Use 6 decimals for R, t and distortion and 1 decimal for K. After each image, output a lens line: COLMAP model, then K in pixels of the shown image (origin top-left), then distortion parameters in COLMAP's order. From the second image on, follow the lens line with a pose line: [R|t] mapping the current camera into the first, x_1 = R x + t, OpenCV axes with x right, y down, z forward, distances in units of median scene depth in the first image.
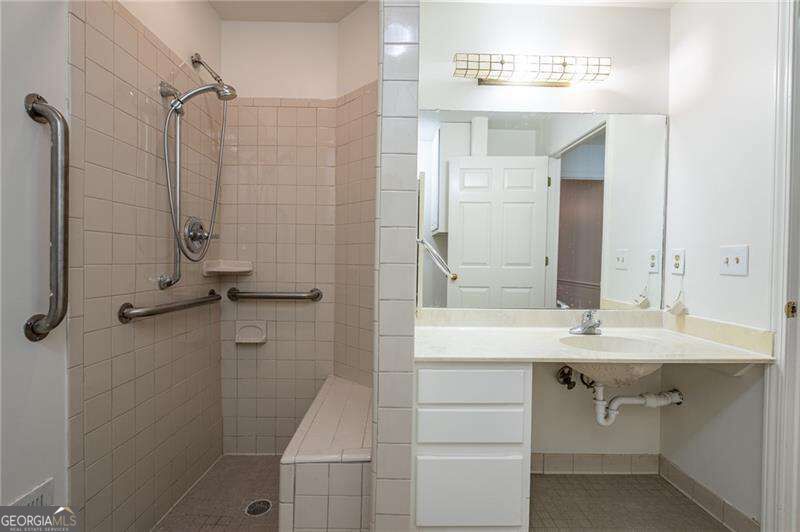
lens RADIAL K [[364.3, 0, 399.8], [0, 364.3, 262.7], [0, 0, 1]] dist [-0.004138, 0.000266]
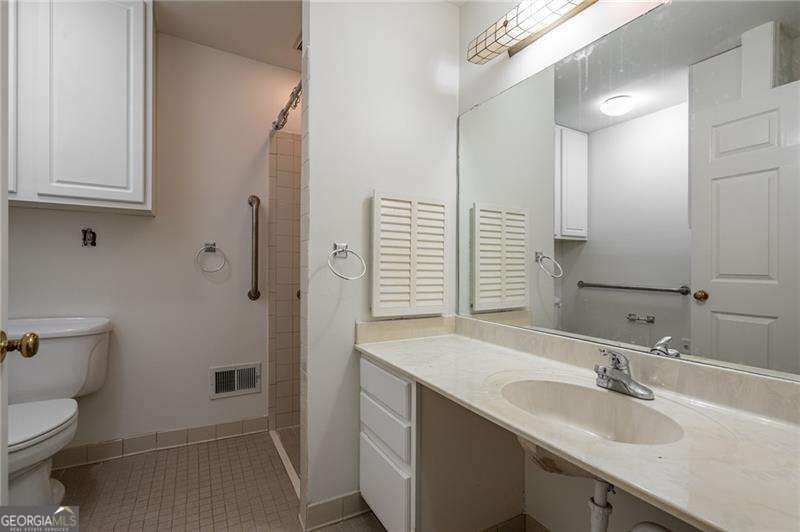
lens RADIAL K [[364.3, 0, 396.3], [0, 364.3, 267.5], [0, 0, 1]] dist [-0.004138, 0.000266]
pose [[0.468252, -0.002634, -0.883591, 0.466523], [-0.012762, 0.999871, -0.009743, 0.002675], [0.883503, 0.015839, 0.468158, 0.218106]]
